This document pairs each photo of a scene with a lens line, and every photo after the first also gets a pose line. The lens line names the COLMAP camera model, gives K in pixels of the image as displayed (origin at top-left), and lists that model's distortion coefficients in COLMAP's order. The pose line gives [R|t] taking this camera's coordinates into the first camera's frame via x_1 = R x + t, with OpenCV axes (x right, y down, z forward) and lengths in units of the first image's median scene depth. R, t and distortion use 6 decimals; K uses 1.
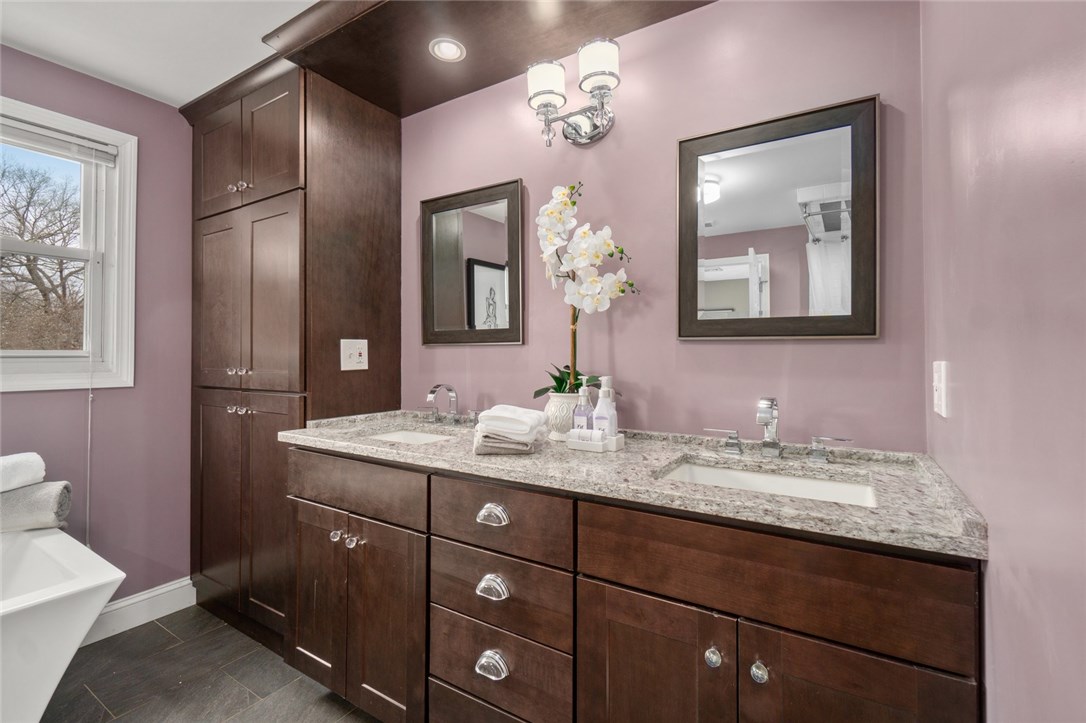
lens RADIAL K [[476.3, 0, 541.0], [0, 476.3, 350.4], [0, 0, 1]] dist [-0.002331, -0.001266]
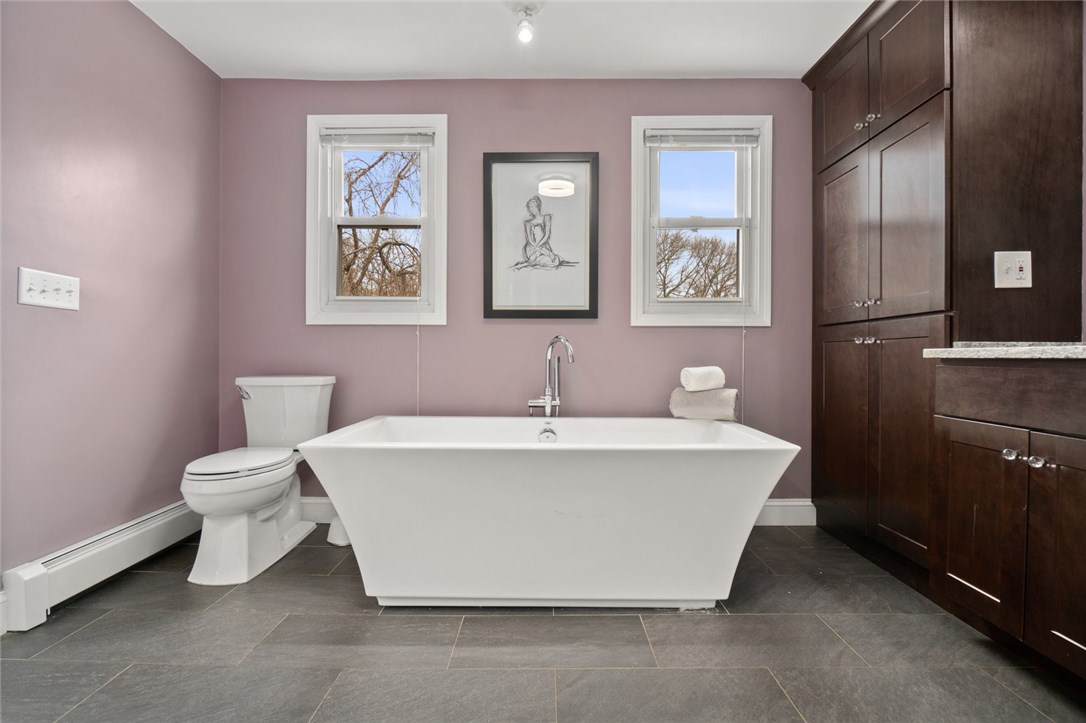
lens RADIAL K [[507.3, 0, 555.6], [0, 507.3, 362.2], [0, 0, 1]] dist [-0.004968, -0.002442]
pose [[0.539186, 0.009807, -0.842130, -0.088921], [0.009681, 0.999794, 0.017841, 0.170883], [0.842131, -0.017772, 0.538980, -0.181617]]
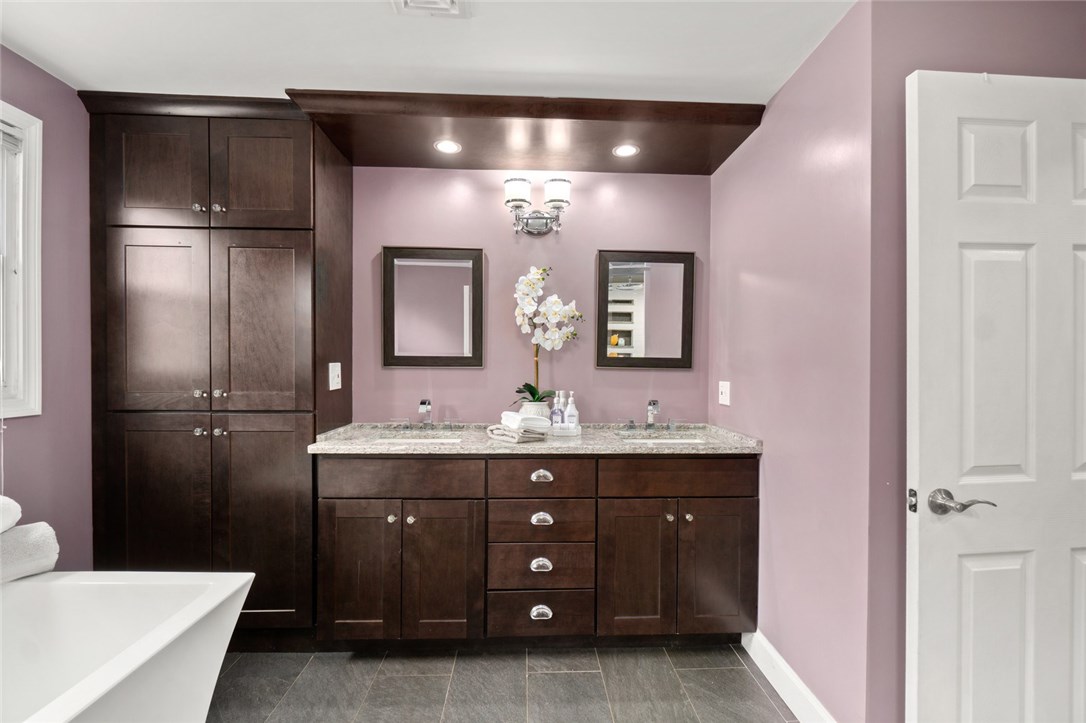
lens RADIAL K [[476.3, 0, 531.9], [0, 476.3, 372.3], [0, 0, 1]] dist [-0.002331, -0.001266]
pose [[0.833954, -0.003301, 0.551824, -0.727159], [-0.013079, 0.999583, 0.025746, -0.041683], [-0.551679, -0.028688, 0.833563, -0.247873]]
